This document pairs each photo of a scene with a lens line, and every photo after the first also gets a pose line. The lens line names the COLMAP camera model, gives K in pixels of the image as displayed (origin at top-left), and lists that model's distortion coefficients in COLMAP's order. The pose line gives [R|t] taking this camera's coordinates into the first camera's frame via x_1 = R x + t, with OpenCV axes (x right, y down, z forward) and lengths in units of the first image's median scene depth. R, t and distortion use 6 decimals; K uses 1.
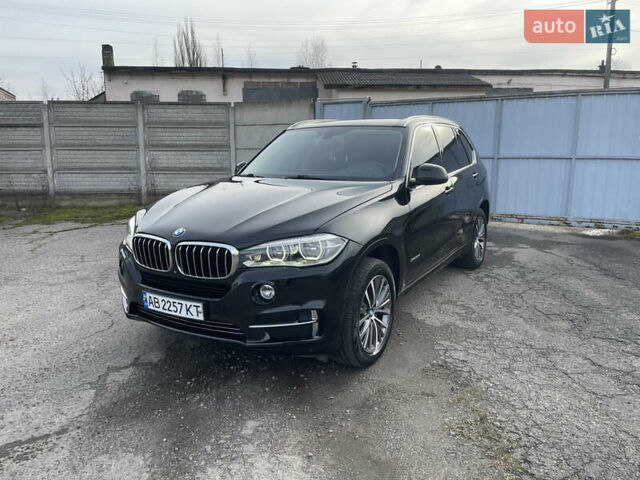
lens RADIAL K [[481.1, 0, 318.5], [0, 481.1, 237.8], [0, 0, 1]] dist [0.079917, -0.104986]
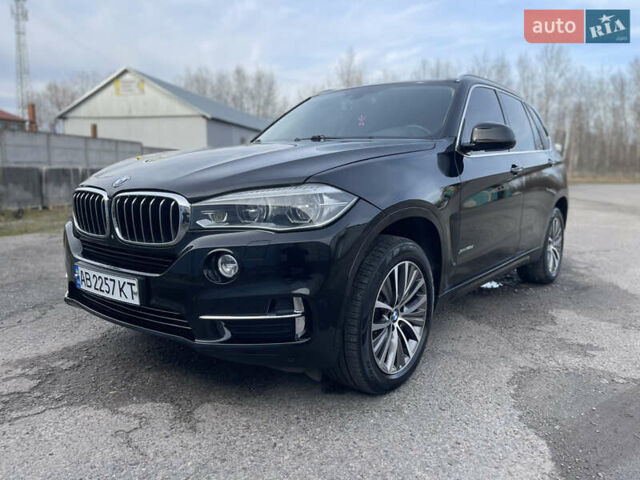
lens RADIAL K [[482.8, 0, 320.0], [0, 482.8, 240.0], [0, 0, 1]] dist [0.081979, -0.113494]
pose [[0.992386, 0.041777, -0.115864, 0.089740], [-0.047717, 0.997659, -0.048983, 0.098913], [0.113547, 0.054139, 0.992057, 0.337533]]
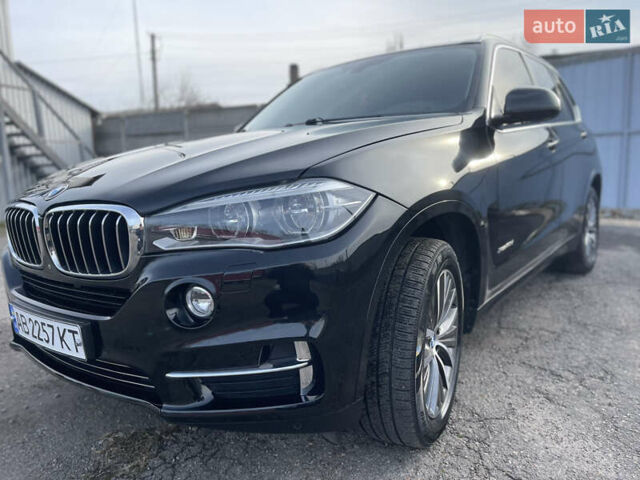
lens RADIAL K [[482.8, 0, 320.0], [0, 482.8, 240.0], [0, 0, 1]] dist [0.081979, -0.113494]
pose [[0.992541, -0.021165, -0.120059, 0.064552], [0.017350, 0.999313, -0.032736, 0.066456], [0.120669, 0.030408, 0.992227, 0.517593]]
